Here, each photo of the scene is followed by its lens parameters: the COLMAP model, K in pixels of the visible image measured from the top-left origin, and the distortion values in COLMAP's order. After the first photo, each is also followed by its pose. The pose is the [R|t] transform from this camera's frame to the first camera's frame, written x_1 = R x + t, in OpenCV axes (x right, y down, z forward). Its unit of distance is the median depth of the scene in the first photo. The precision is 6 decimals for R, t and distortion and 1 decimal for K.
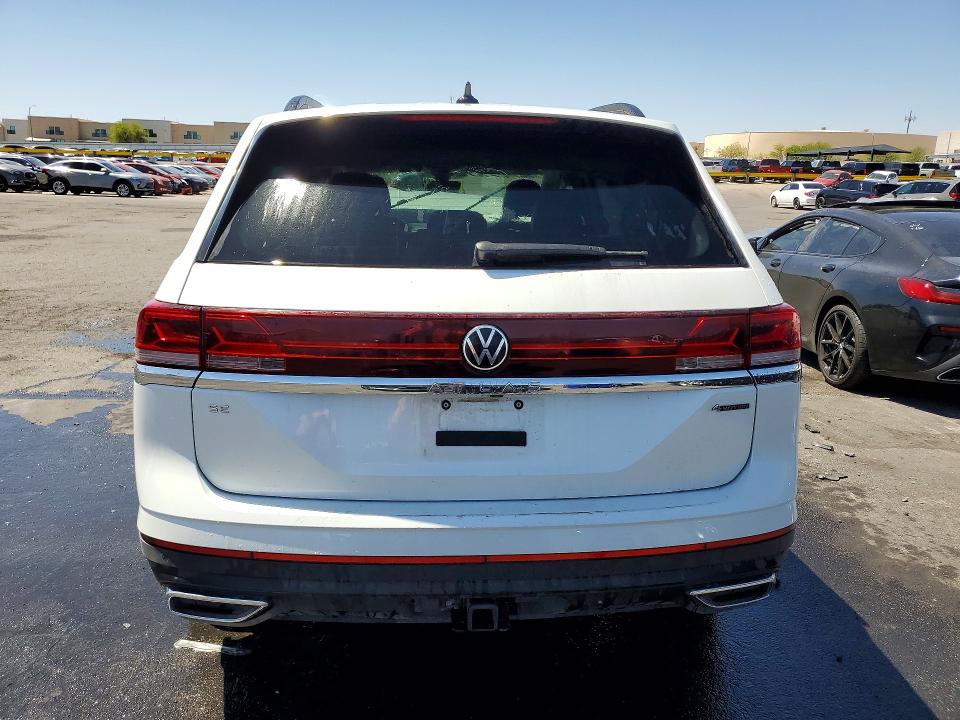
lens RADIAL K [[774.5, 0, 480.0], [0, 774.5, 360.0], [0, 0, 1]] dist [0.000529, 0.003211]
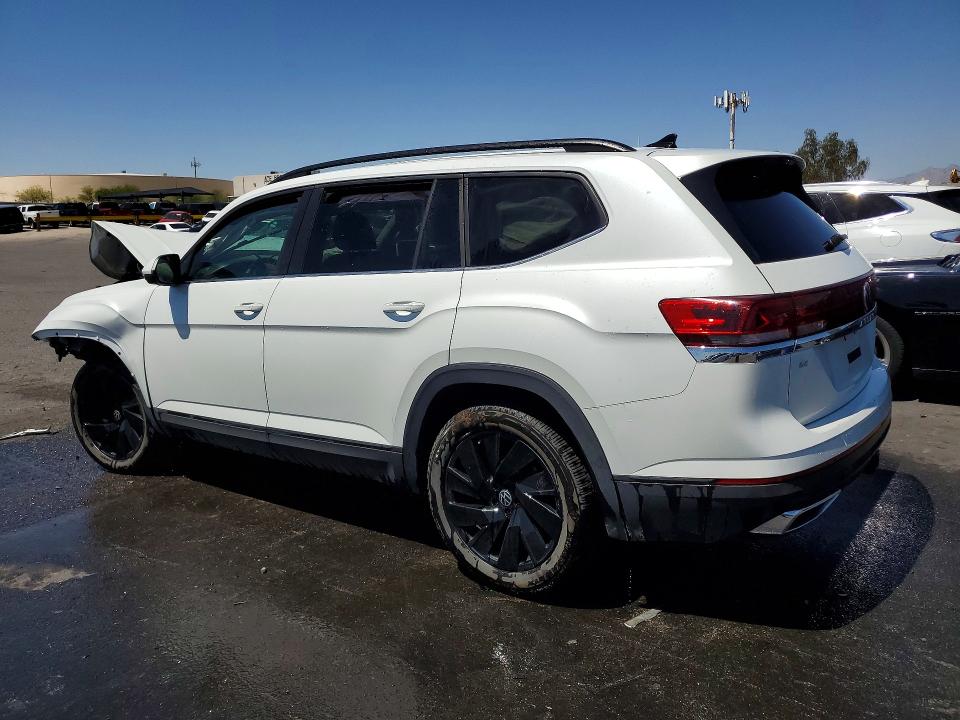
lens RADIAL K [[774.5, 0, 480.0], [0, 774.5, 360.0], [0, 0, 1]] dist [0.000529, 0.003211]
pose [[0.631958, -0.173046, 0.755437, -1.688023], [0.212690, 0.976053, 0.045657, -0.126105], [-0.745247, 0.131821, 0.653629, 0.510866]]
